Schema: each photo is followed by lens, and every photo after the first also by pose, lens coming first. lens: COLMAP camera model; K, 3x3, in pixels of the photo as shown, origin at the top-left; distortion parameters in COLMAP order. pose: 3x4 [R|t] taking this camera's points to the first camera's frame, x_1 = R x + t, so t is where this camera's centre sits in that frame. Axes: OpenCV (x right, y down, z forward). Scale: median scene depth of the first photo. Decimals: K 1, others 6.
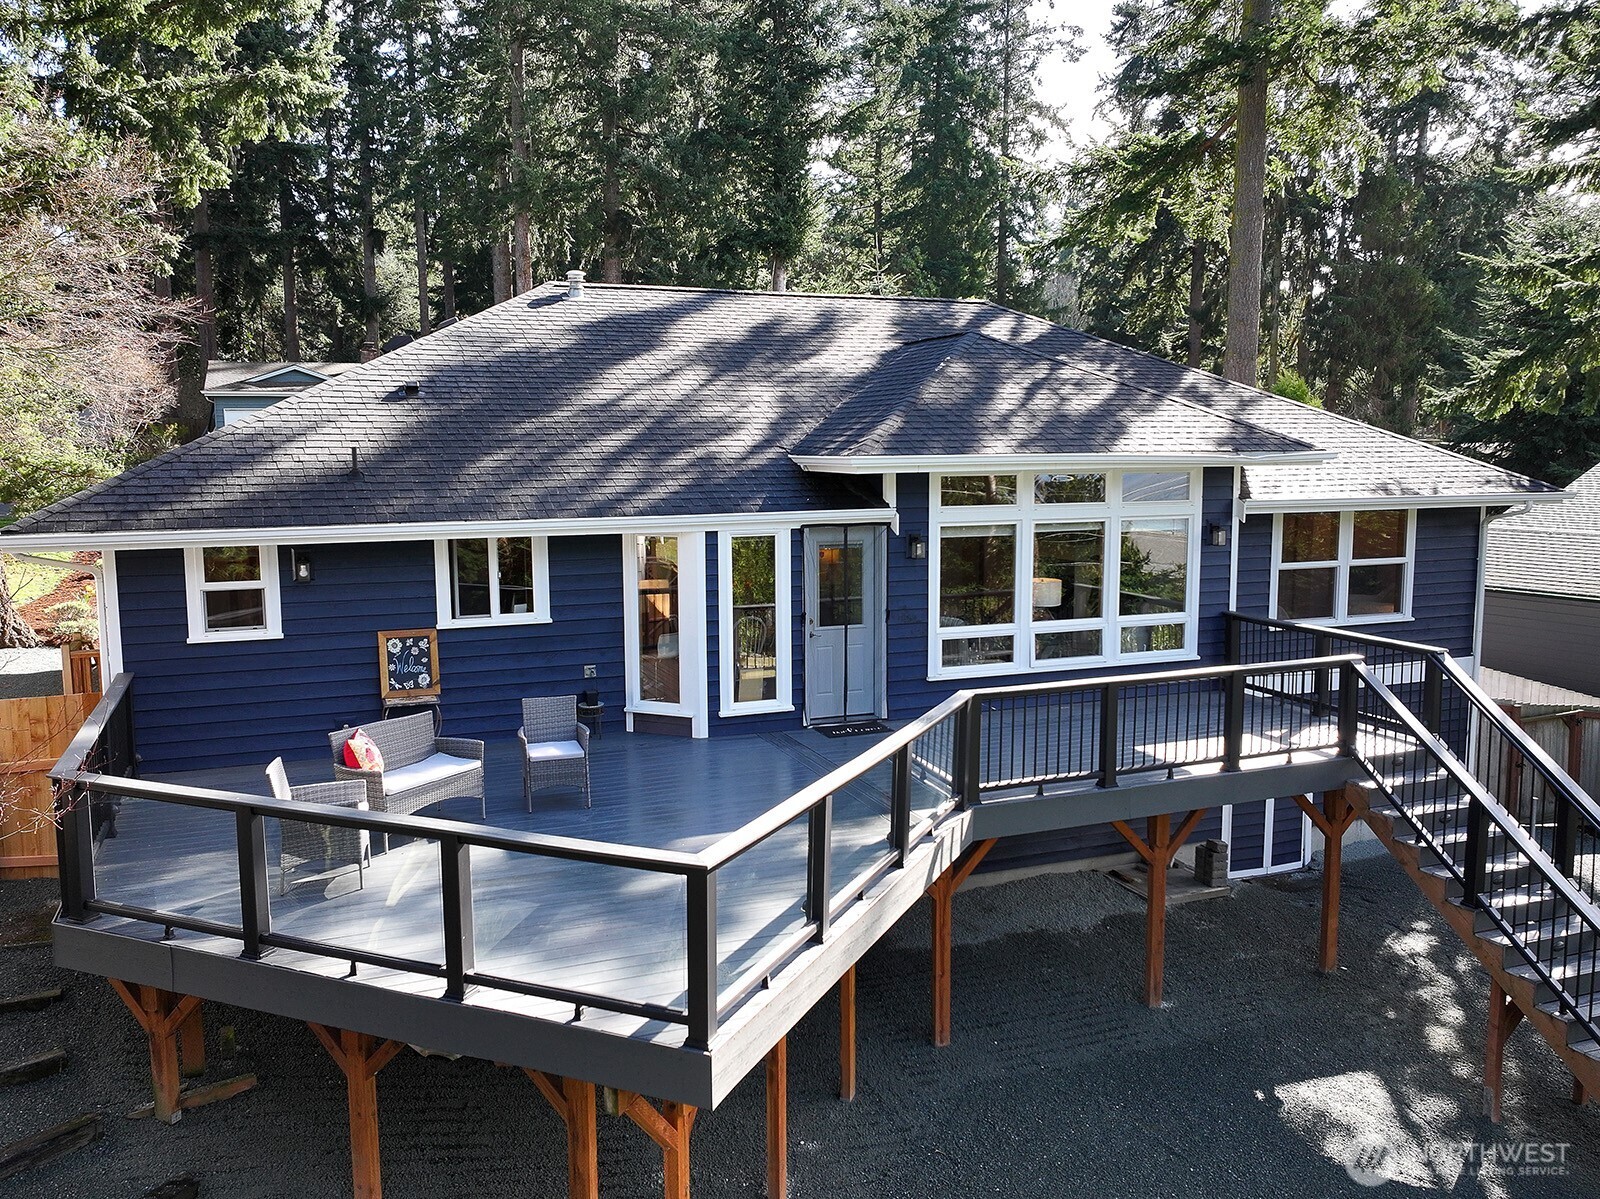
lens RADIAL K [[1284.2, 0, 805.9], [0, 1284.2, 602.9], [0, 0, 1]] dist [0.006180, -0.007249]
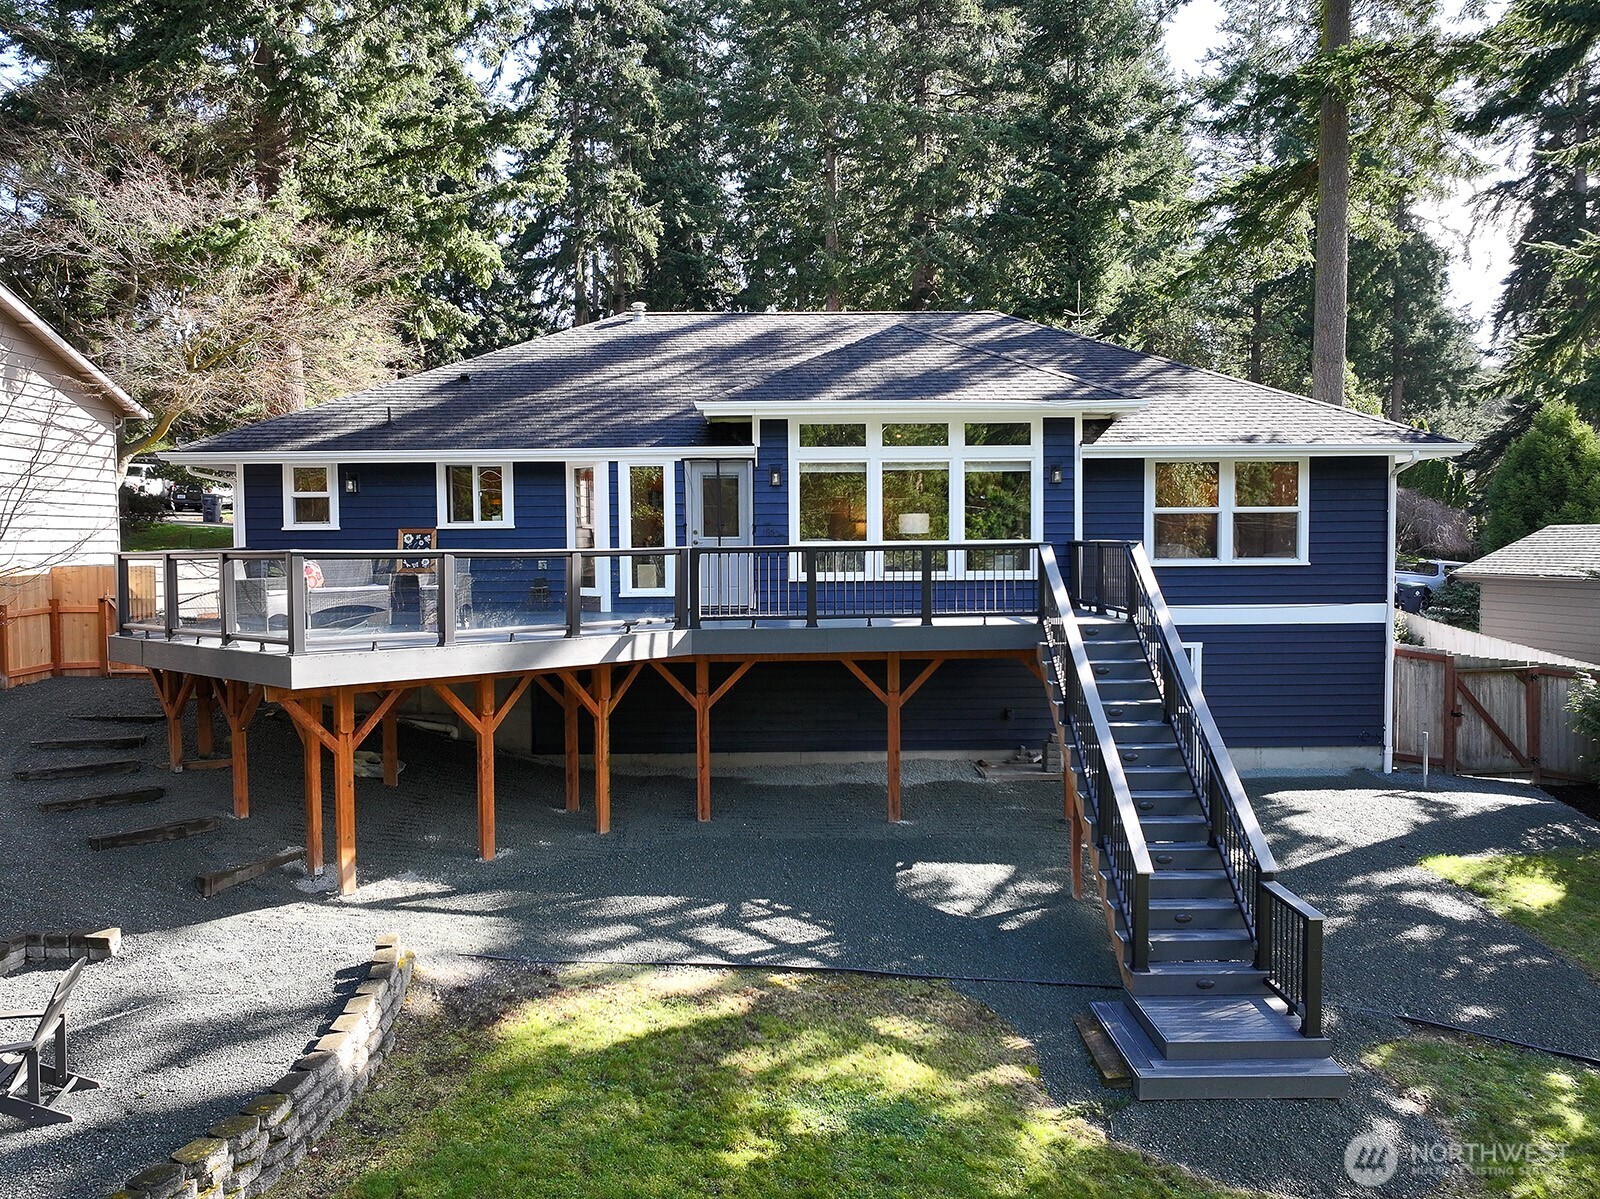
lens RADIAL K [[1284.2, 0, 801.6], [0, 1284.2, 601.6], [0, 0, 1]] dist [0.006180, -0.007249]
pose [[0.935122, 0.013005, -0.354088, 0.582634], [-0.040369, 0.996729, -0.070005, 0.176180], [0.352020, 0.079757, 0.932588, -0.206179]]
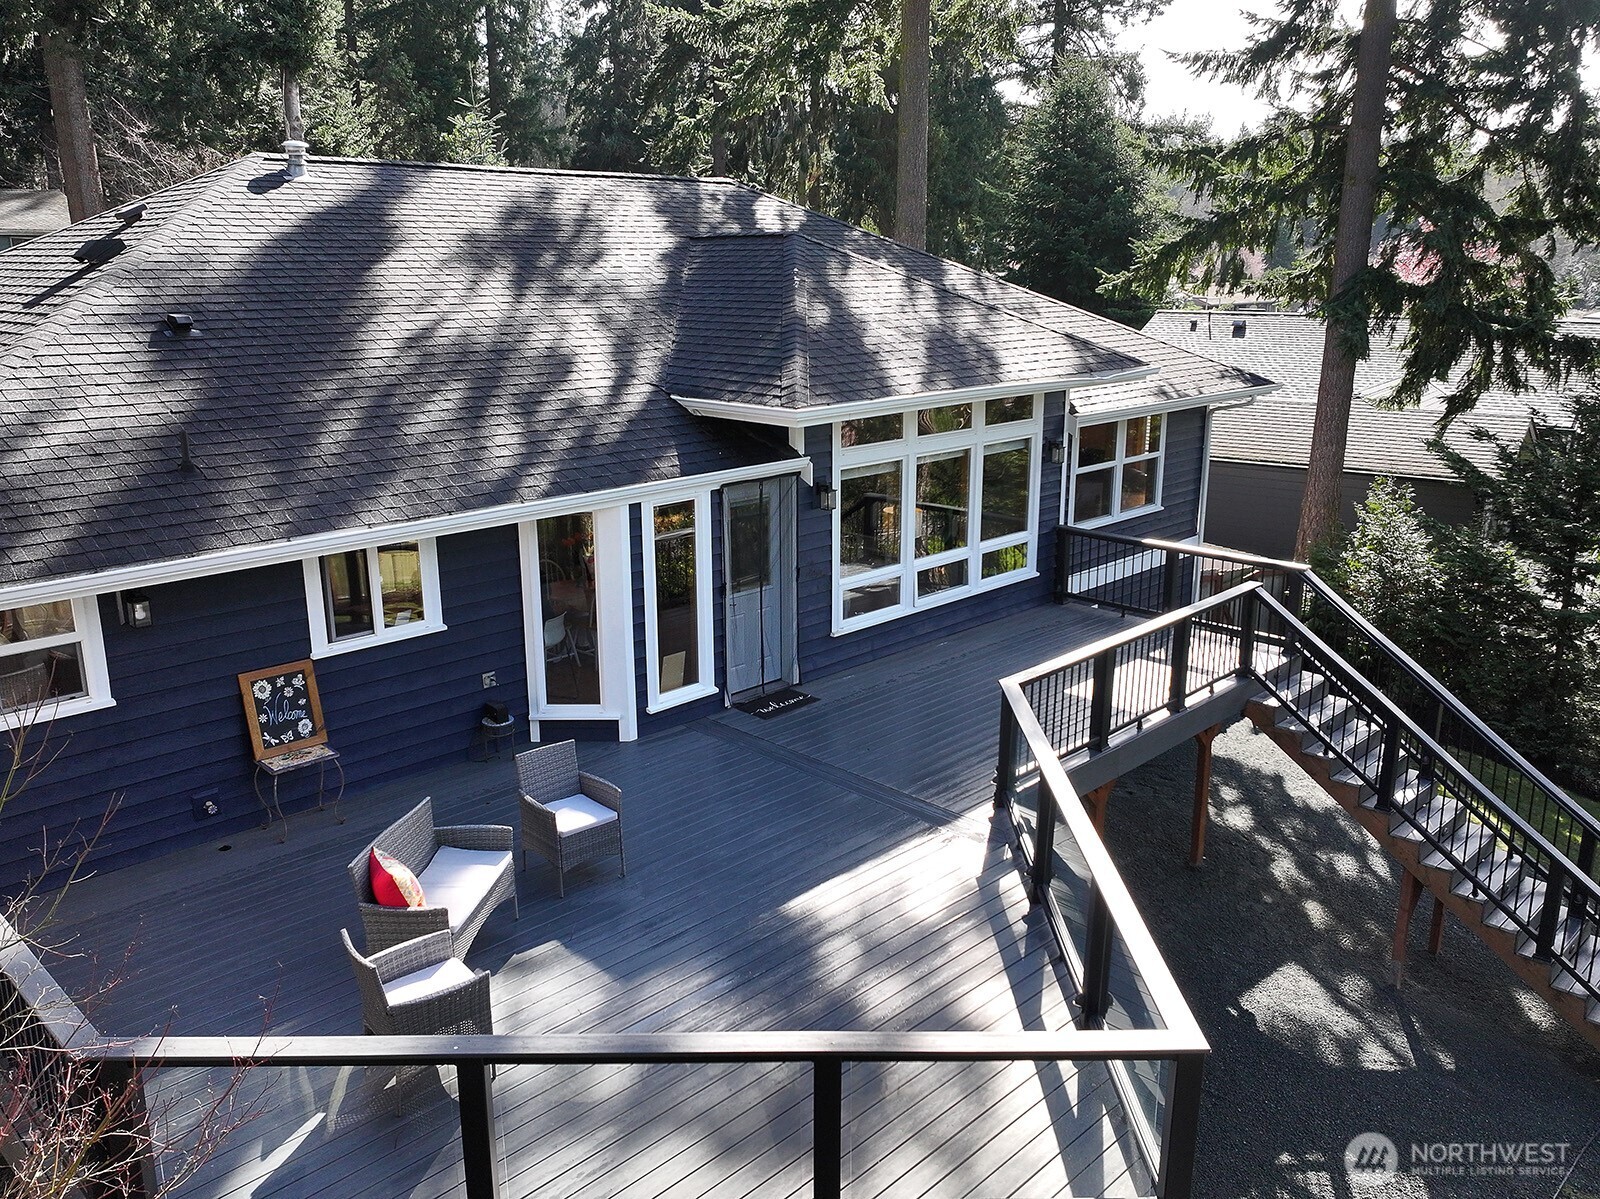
lens RADIAL K [[1284.2, 0, 808.0], [0, 1284.2, 600.8], [0, 0, 1]] dist [0.006180, -0.007249]
pose [[0.914312, -0.101399, 0.392112, -0.291255], [0.047140, 0.988216, 0.145629, -0.104327], [-0.402257, -0.114666, 0.908317, 0.171790]]
